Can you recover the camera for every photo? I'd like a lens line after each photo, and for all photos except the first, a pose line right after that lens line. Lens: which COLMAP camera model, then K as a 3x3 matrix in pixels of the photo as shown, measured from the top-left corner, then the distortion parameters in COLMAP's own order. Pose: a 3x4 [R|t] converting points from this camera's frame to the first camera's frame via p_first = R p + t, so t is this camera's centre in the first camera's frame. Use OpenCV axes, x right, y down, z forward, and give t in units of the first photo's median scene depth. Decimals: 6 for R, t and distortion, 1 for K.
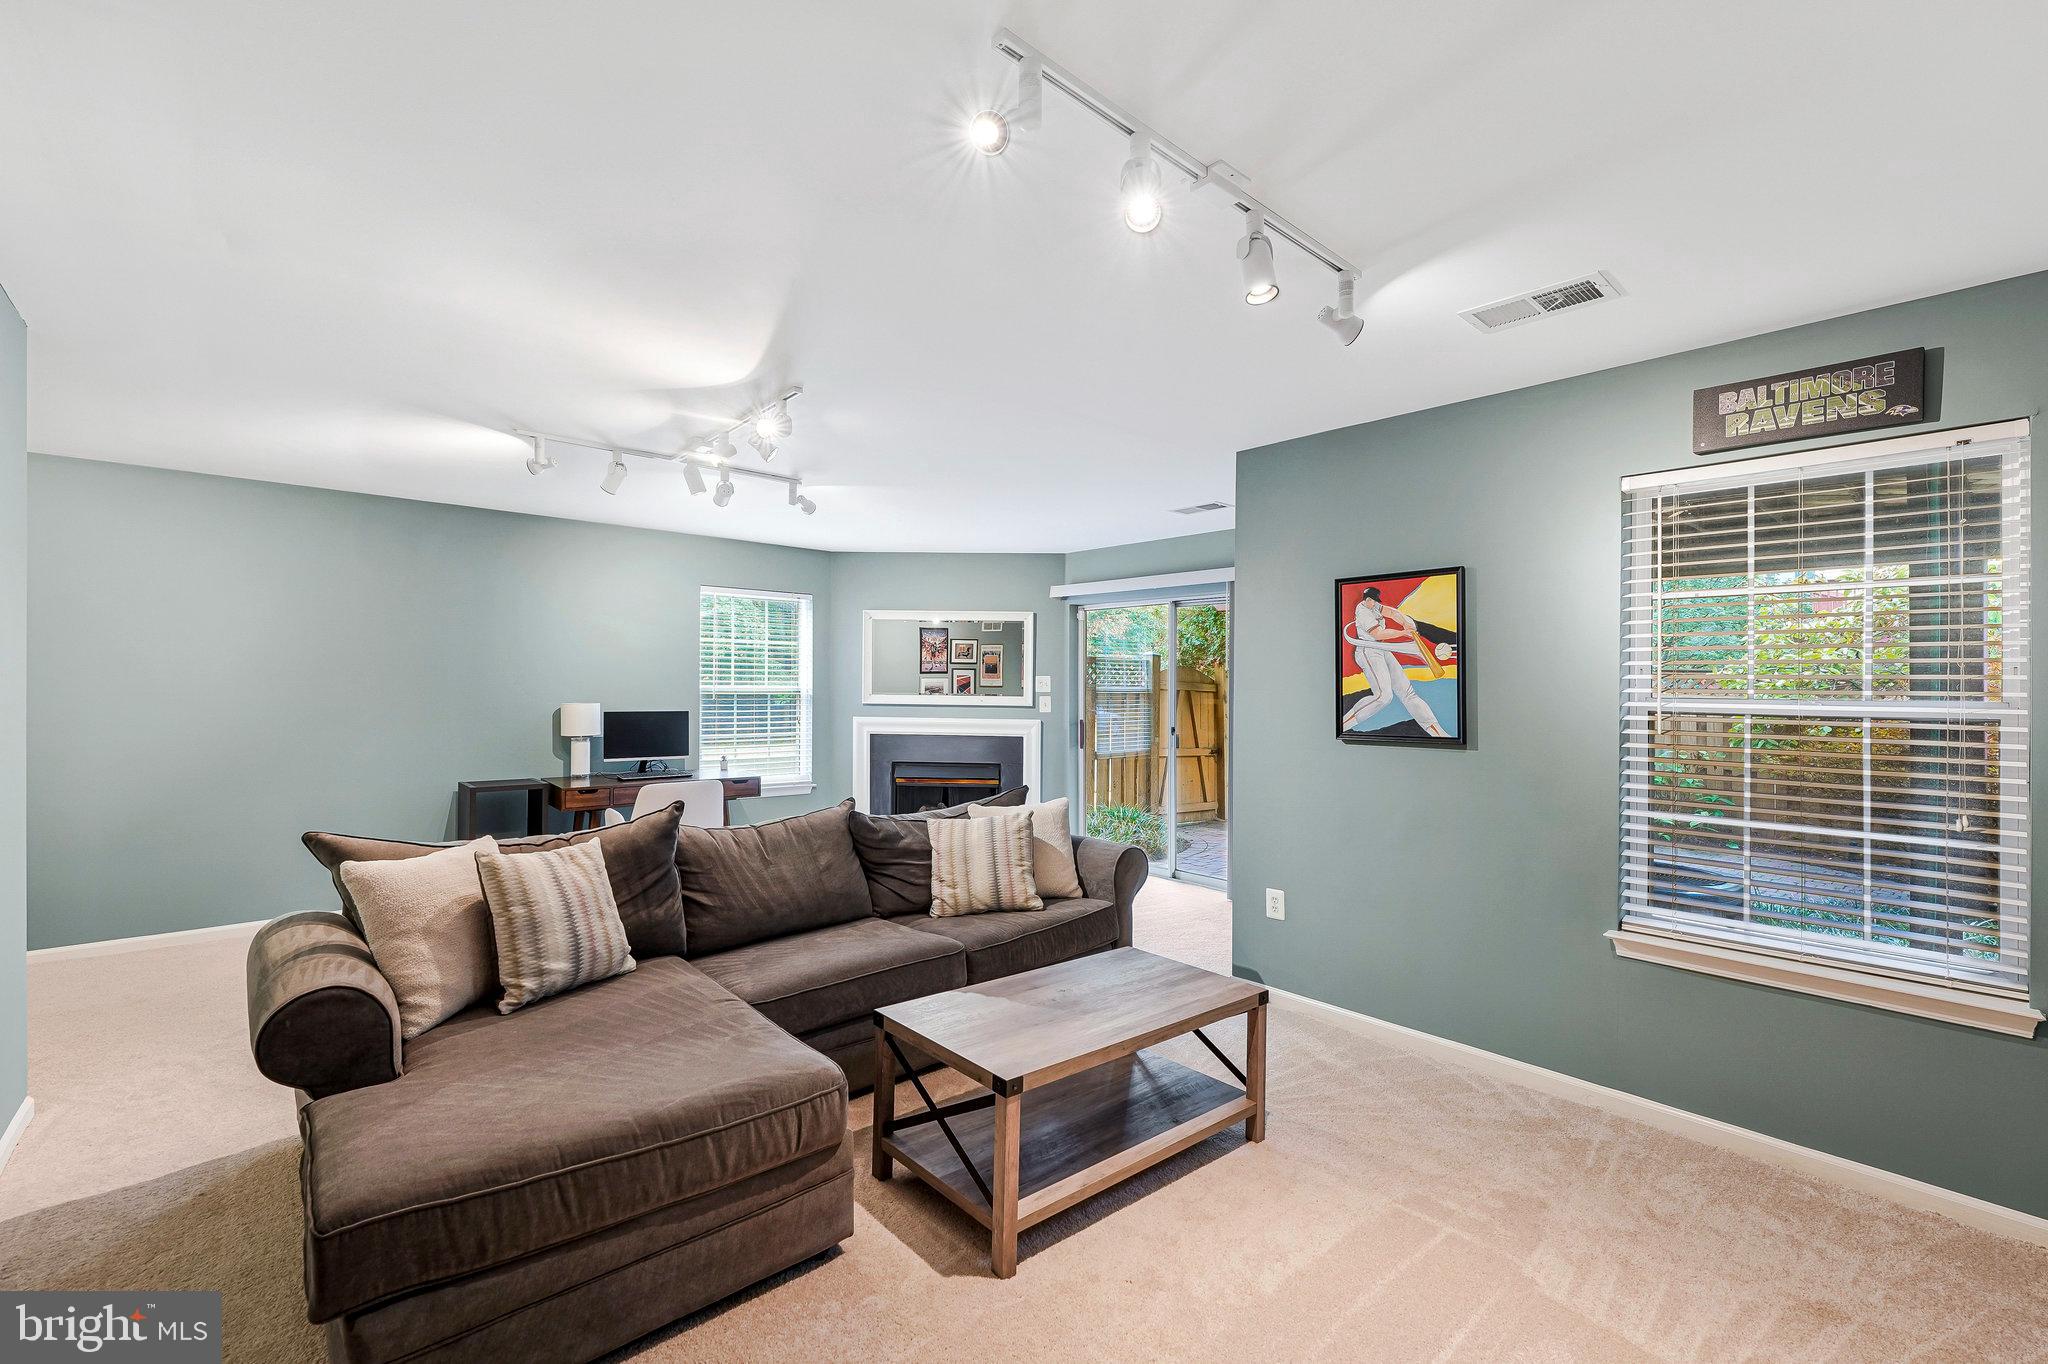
lens RADIAL K [[883.3, 0, 1023.8], [0, 883.3, 690.6], [0, 0, 1]] dist [-0.000830, -0.000082]
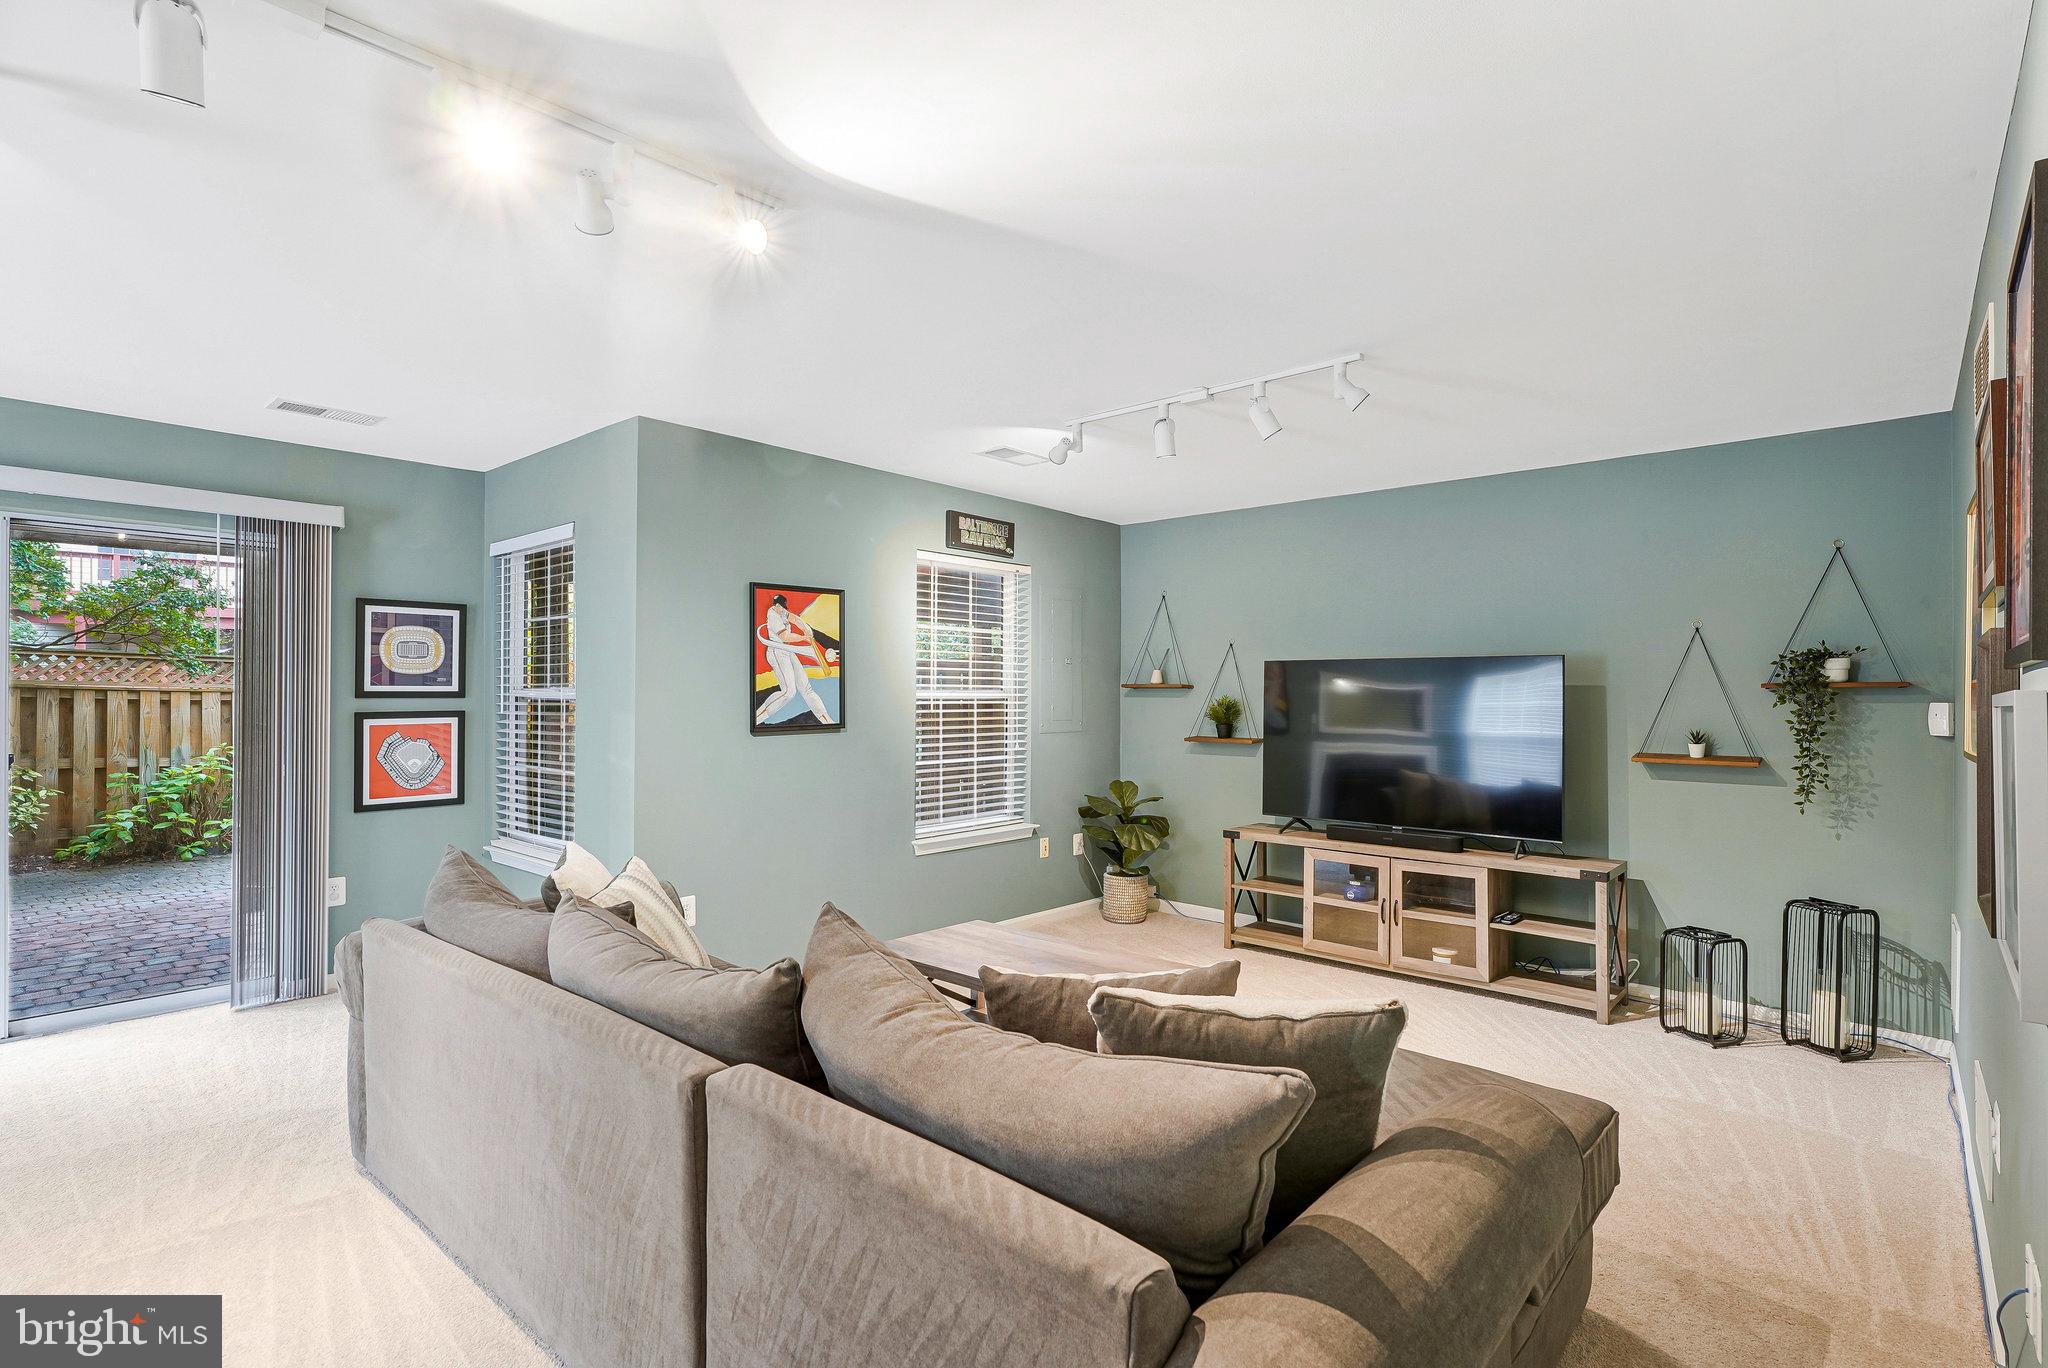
lens RADIAL K [[985.8, 0, 1024.3], [0, 985.8, 680.5], [0, 0, 1]] dist [-0.002022, -0.000178]
pose [[-0.124688, -0.004671, 0.992185, -0.923908], [-0.003612, 0.999984, 0.004253, -0.015033], [-0.992189, -0.003054, -0.124703, 0.880485]]
